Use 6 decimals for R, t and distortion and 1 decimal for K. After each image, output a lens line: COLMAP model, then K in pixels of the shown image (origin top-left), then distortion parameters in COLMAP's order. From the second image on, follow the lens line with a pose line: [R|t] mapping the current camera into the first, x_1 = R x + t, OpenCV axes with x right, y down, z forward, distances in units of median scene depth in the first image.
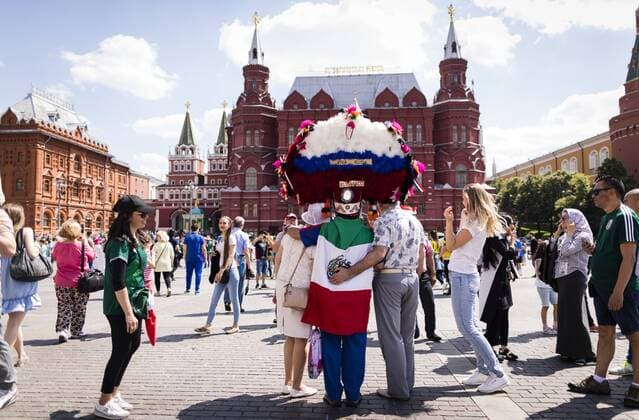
lens RADIAL K [[434.5, 0, 319.5], [0, 434.5, 210.0], [0, 0, 1]] dist [0.001546, -0.000627]
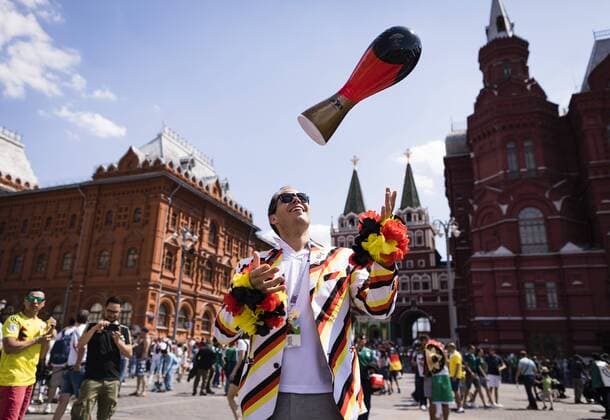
lens RADIAL K [[460.2, 0, 305.0], [0, 460.2, 210.0], [0, 0, 1]] dist [0.000066, -0.000312]
pose [[0.955468, -0.060558, -0.288815, -0.234677], [-0.012885, 0.969222, -0.245850, 0.034403], [0.294814, 0.238623, 0.925280, 0.411769]]
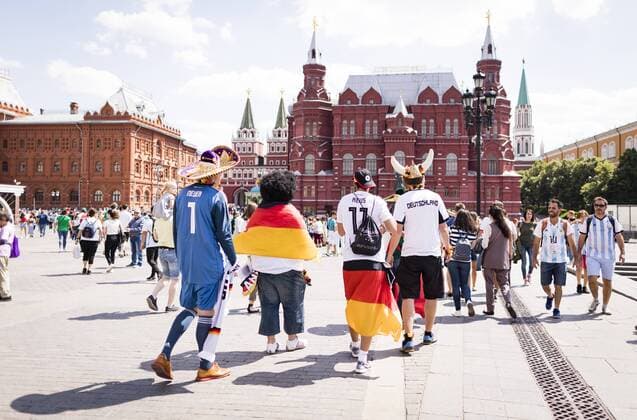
lens RADIAL K [[463.5, 0, 342.7], [0, 463.5, 201.6], [0, 0, 1]] dist [0.003401, 0.000868]
pose [[0.998578, 0.015508, -0.051014, -0.003860], [-0.013470, 0.999106, 0.040063, -0.021079], [0.051590, -0.039319, 0.997894, -0.227193]]
